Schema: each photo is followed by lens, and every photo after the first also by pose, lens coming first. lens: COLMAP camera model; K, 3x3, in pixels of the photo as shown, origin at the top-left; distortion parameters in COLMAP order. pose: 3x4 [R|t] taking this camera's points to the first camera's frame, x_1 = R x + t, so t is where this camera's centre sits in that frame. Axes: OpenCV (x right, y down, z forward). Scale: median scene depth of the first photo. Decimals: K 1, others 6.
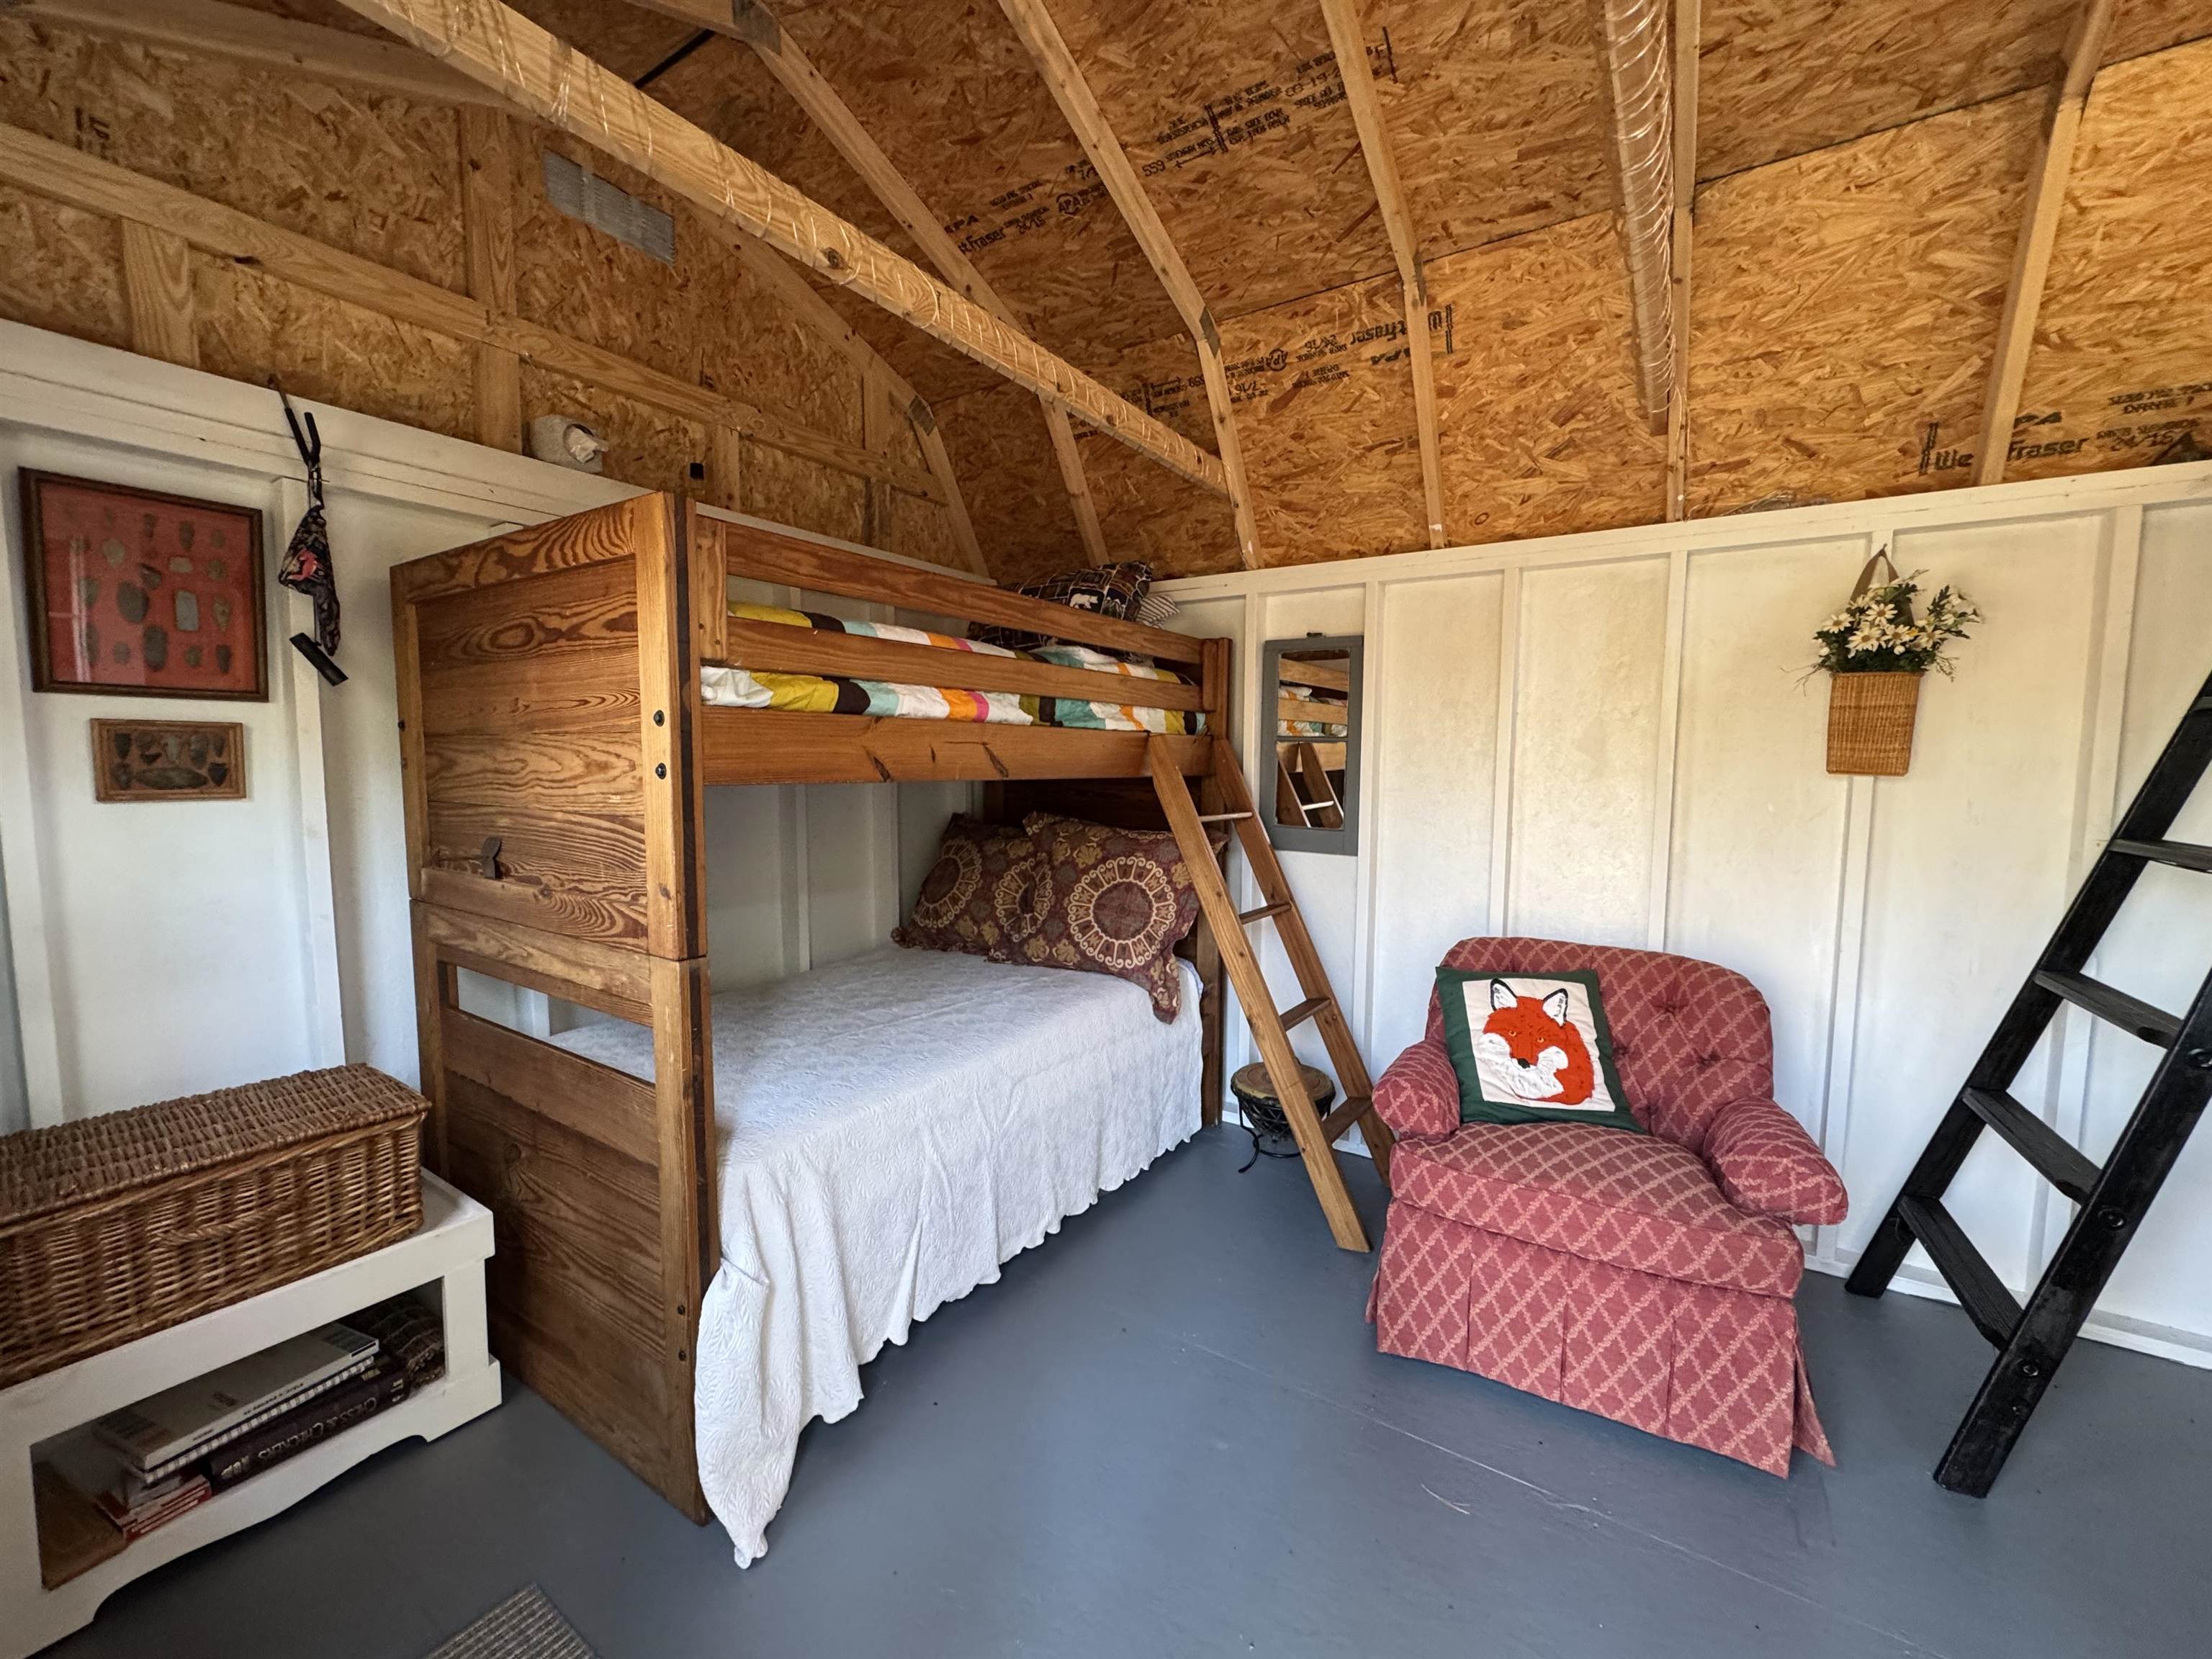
lens RADIAL K [[884.8, 0, 1101.6], [0, 884.8, 830.7], [0, 0, 1]] dist [-0.004144, 0.000749]
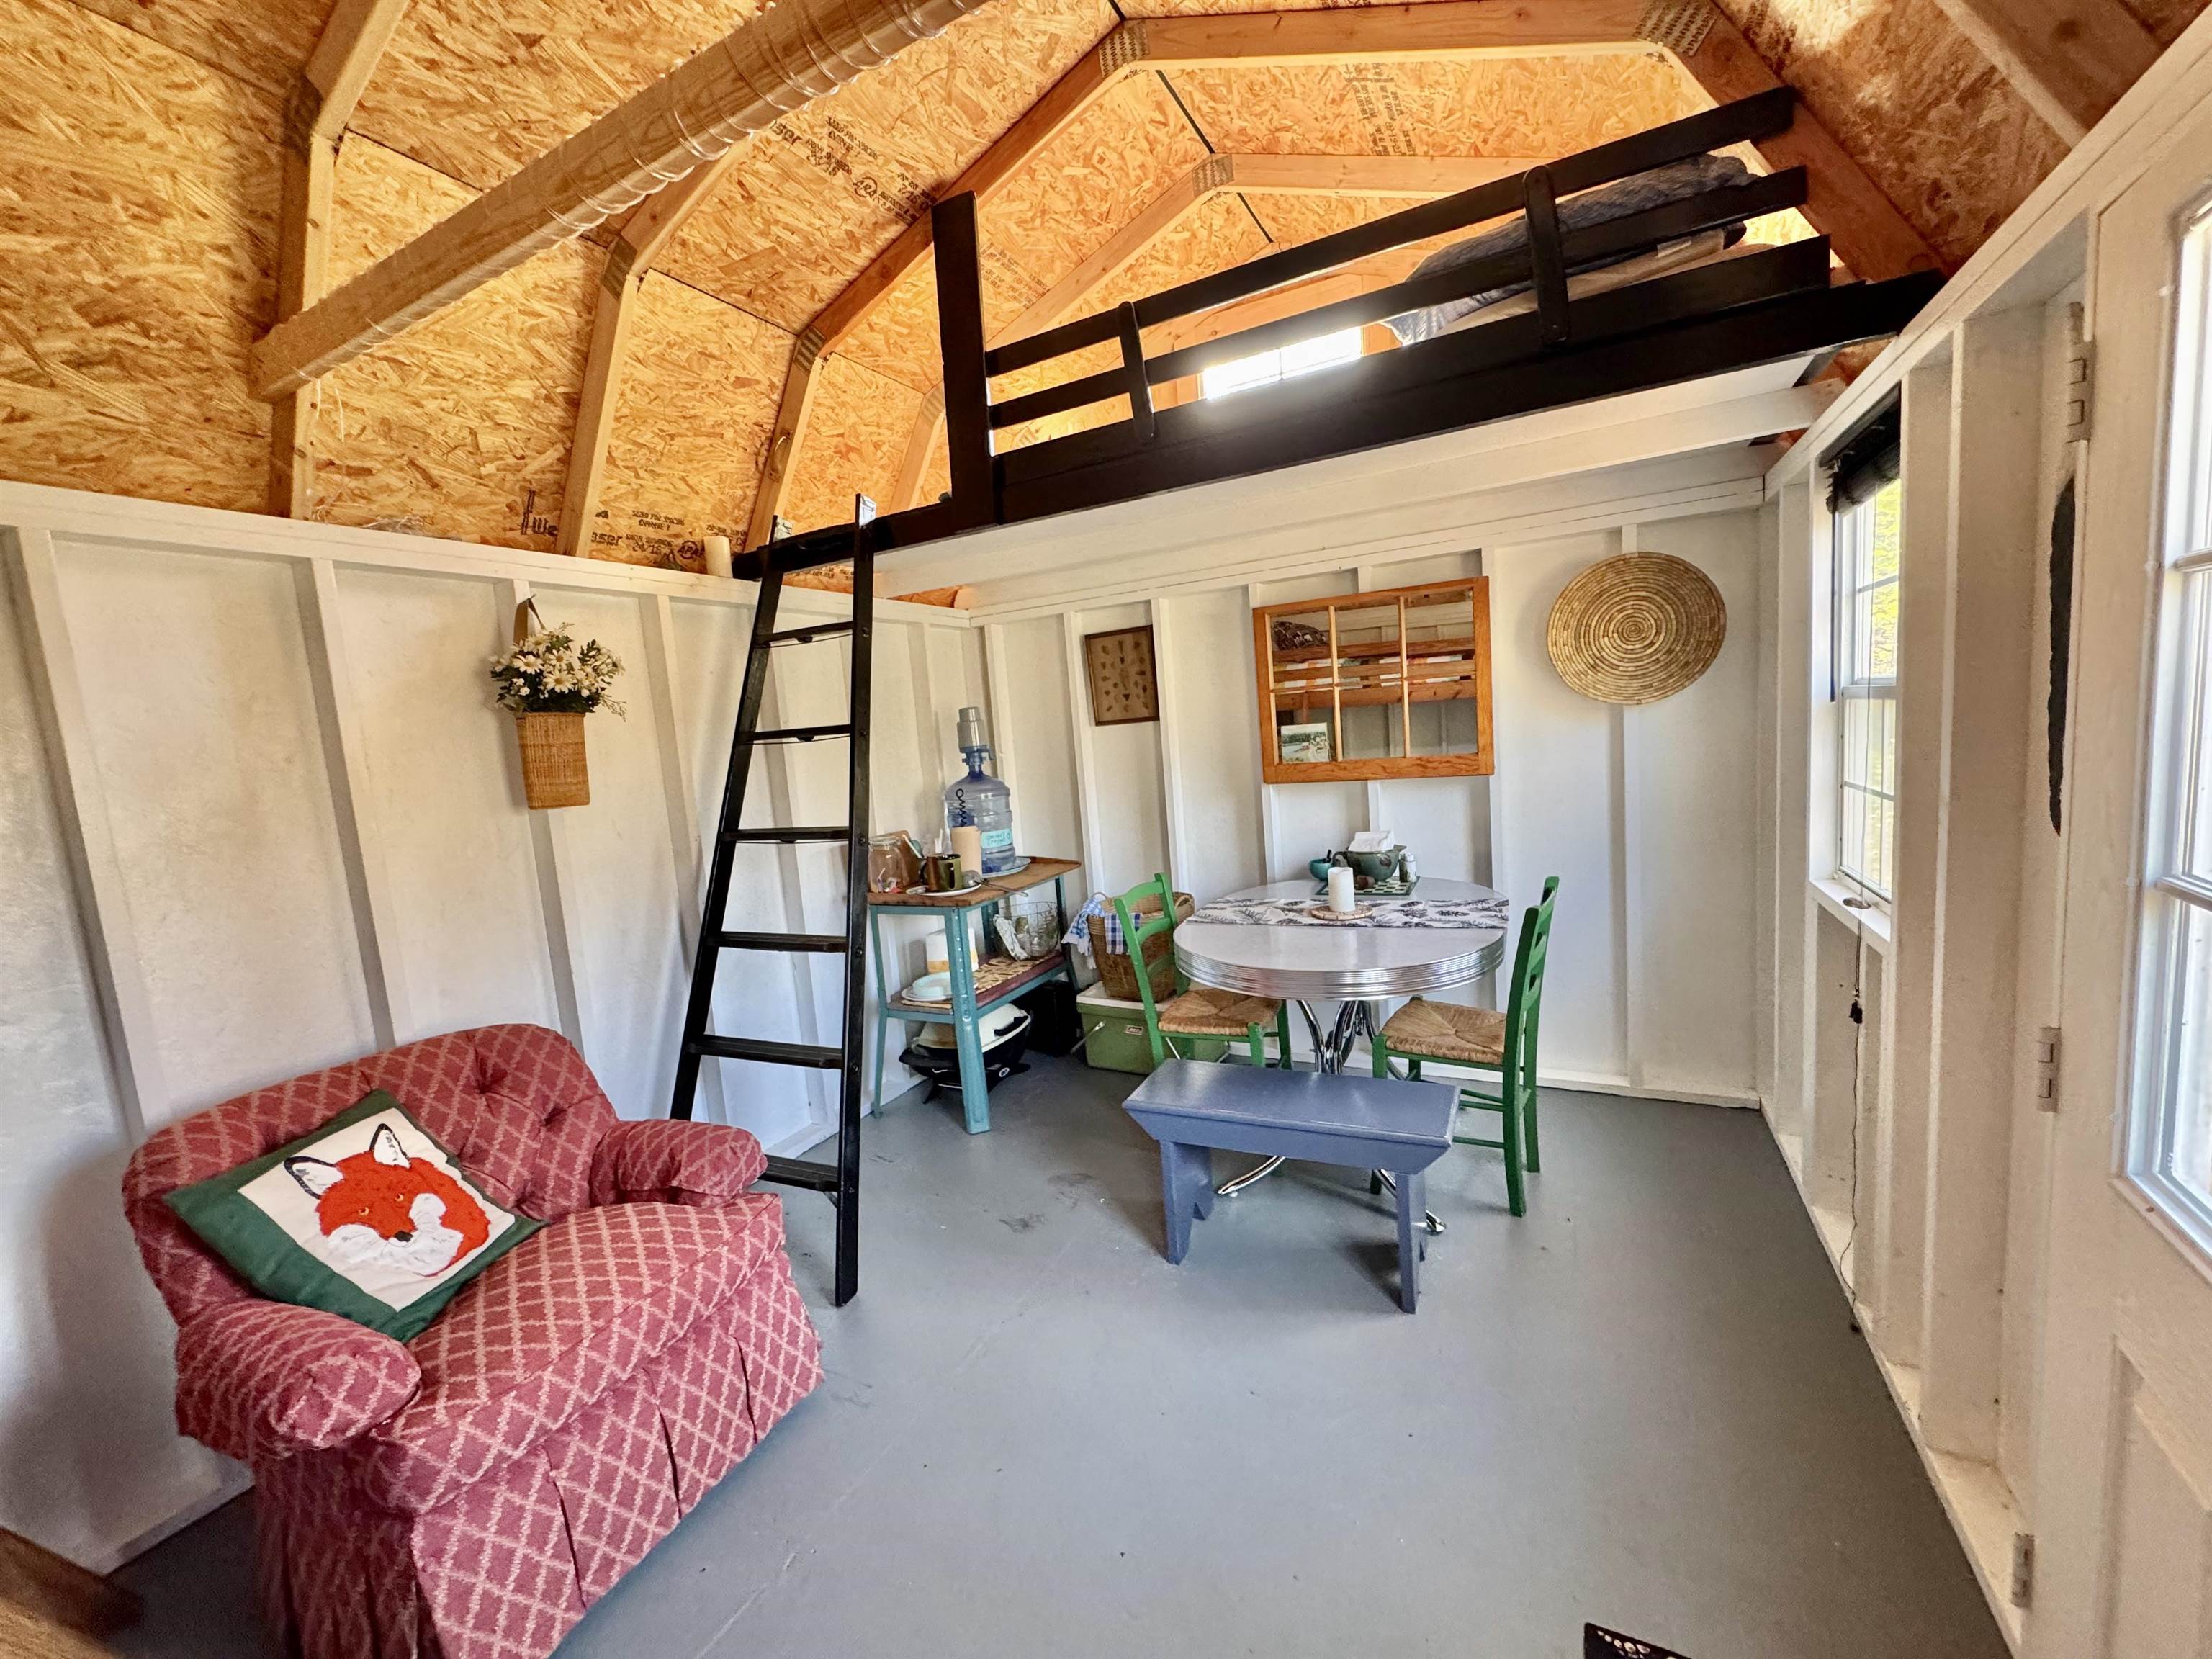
lens RADIAL K [[884.8, 0, 1103.6], [0, 884.8, 830.4], [0, 0, 1]] dist [-0.004144, 0.000749]
pose [[-0.105767, -0.113185, 0.987928, -0.271329], [0.159647, 0.978681, 0.129217, -0.068494], [-0.981492, 0.171386, -0.085443, 0.443521]]
